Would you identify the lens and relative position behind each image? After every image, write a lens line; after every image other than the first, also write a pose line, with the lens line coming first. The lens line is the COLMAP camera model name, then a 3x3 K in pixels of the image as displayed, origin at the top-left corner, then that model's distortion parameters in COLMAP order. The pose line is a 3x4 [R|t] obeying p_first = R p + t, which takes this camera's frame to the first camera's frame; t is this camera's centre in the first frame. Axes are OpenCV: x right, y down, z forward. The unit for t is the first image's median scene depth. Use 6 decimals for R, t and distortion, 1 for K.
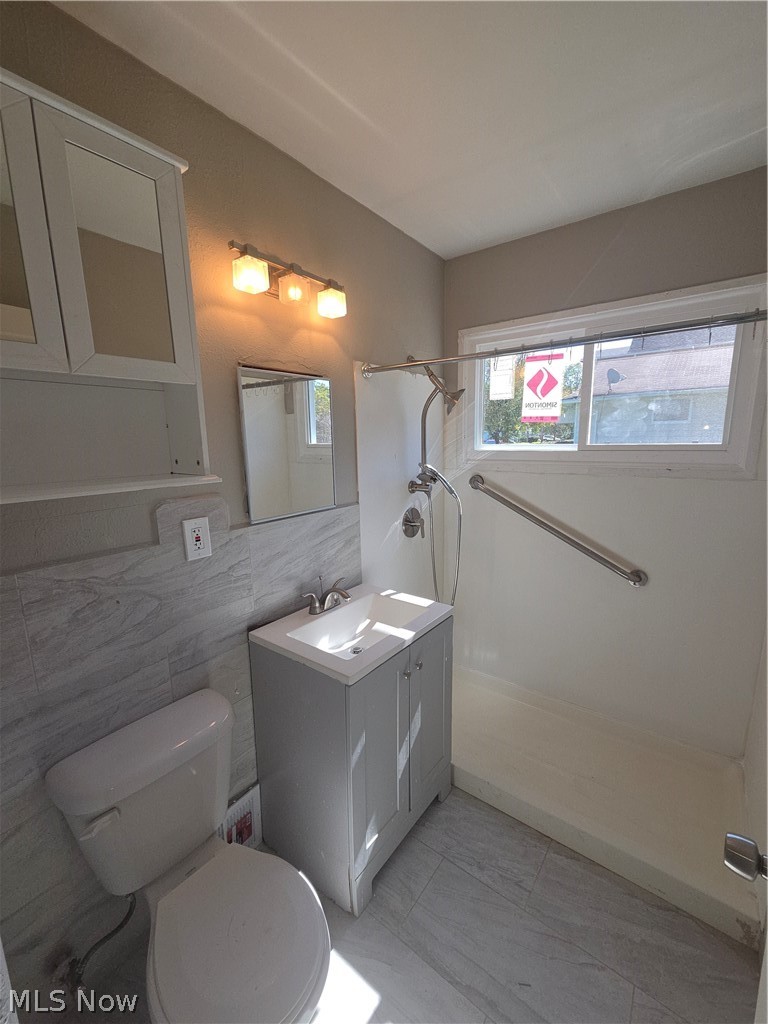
lens RADIAL K [[419.0, 0, 387.4], [0, 419.0, 518.0], [0, 0, 1]] dist [-0.000234, -0.001932]
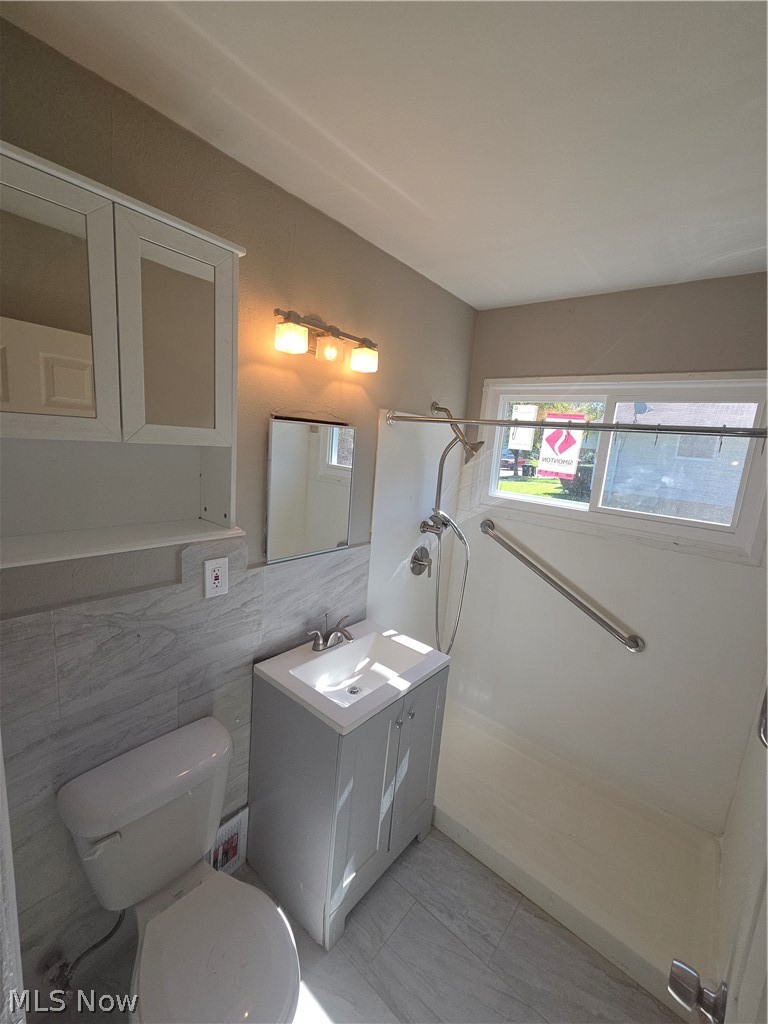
lens RADIAL K [[419.0, 0, 386.8], [0, 419.0, 509.8], [0, 0, 1]] dist [-0.000234, -0.001932]
pose [[0.994210, 0.102646, -0.031778, -0.005078], [-0.102926, 0.994662, -0.007287, -0.149794], [0.030861, 0.010515, 0.999468, -0.052974]]
